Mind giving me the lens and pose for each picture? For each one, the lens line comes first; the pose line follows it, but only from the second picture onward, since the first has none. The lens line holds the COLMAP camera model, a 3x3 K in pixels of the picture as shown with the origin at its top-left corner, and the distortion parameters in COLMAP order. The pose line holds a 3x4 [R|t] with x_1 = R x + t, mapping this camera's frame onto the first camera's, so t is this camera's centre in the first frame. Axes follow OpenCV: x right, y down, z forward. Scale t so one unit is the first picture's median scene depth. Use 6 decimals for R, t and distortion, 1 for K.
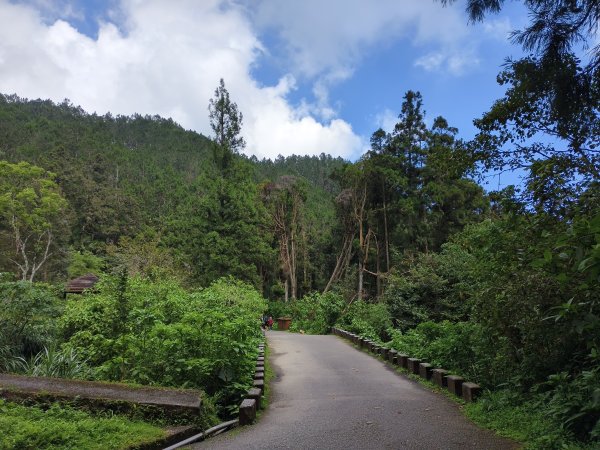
lens RADIAL K [[425.4, 0, 300.0], [0, 425.4, 225.0], [0, 0, 1]] dist [0.010567, 0.000616]
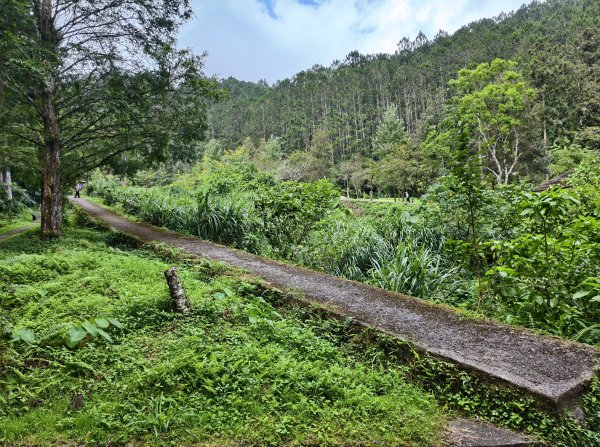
lens RADIAL K [[425.4, 0, 300.0], [0, 425.4, 223.5], [0, 0, 1]] dist [0.010567, 0.000616]
pose [[0.442509, -0.045260, -0.895621, -0.000439], [0.220576, 0.973536, 0.059785, 0.056284], [0.869214, -0.224007, 0.440781, 0.181047]]
